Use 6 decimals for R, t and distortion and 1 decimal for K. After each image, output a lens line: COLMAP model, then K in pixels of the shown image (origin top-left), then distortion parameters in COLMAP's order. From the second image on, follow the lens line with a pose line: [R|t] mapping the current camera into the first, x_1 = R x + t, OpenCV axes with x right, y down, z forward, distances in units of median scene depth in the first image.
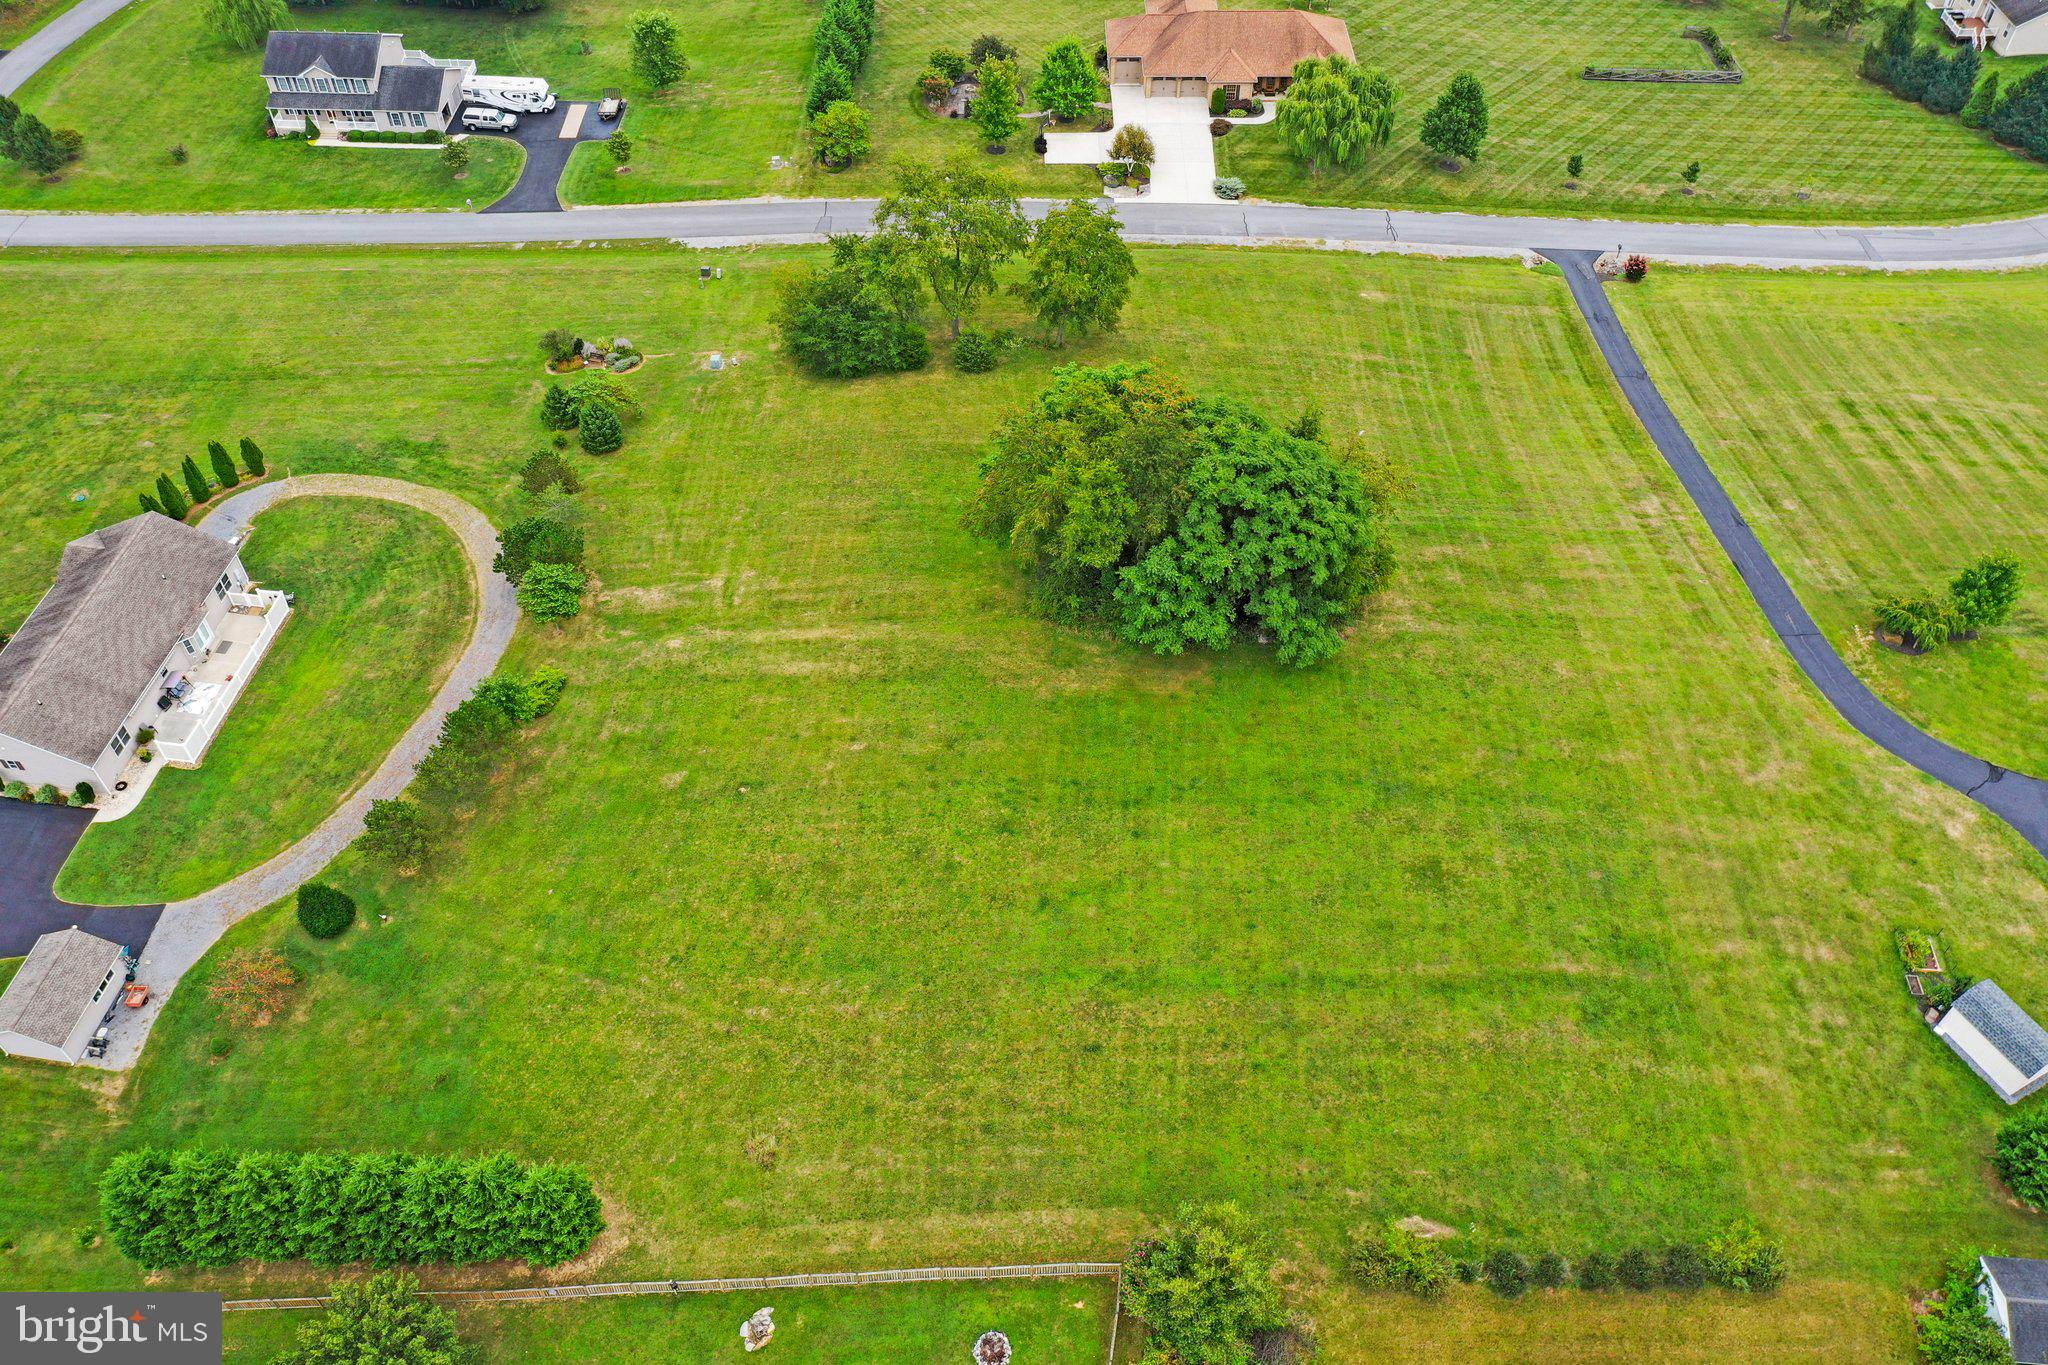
lens RADIAL K [[1616.3, 0, 1007.9], [0, 1616.3, 665.6], [0, 0, 1]] dist [-0.002283, -0.003649]
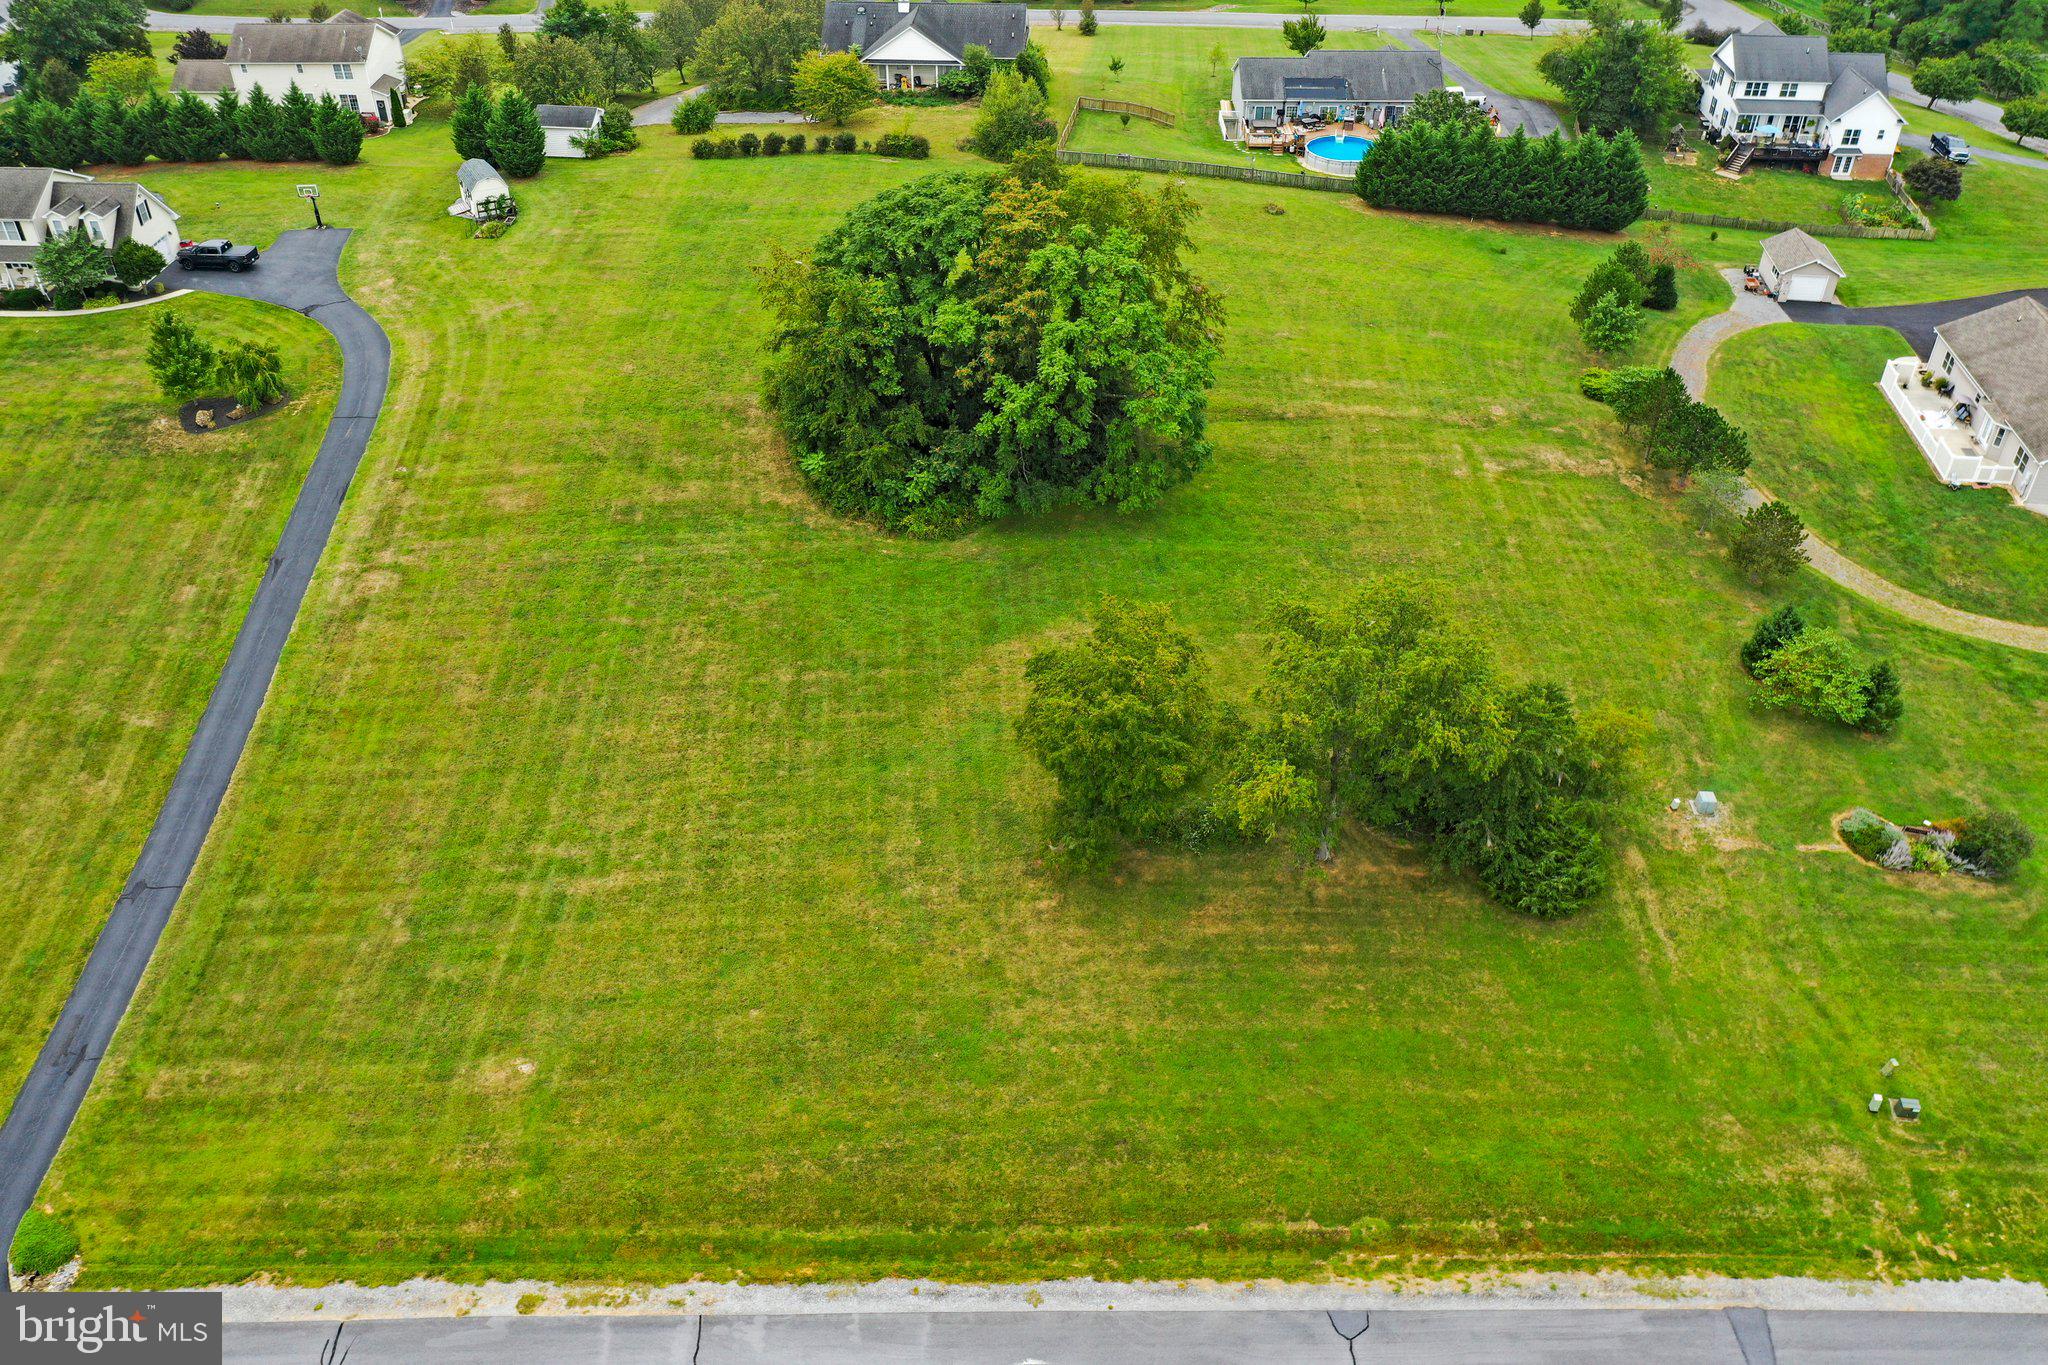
lens RADIAL K [[1616.3, 0, 1013.0], [0, 1616.3, 659.9], [0, 0, 1]] dist [-0.002283, -0.003649]
pose [[-0.999906, 0.006483, -0.012099, 0.104698], [-0.011317, 0.109501, 0.993922, -0.972624], [0.007768, 0.993966, -0.109417, 1.244189]]
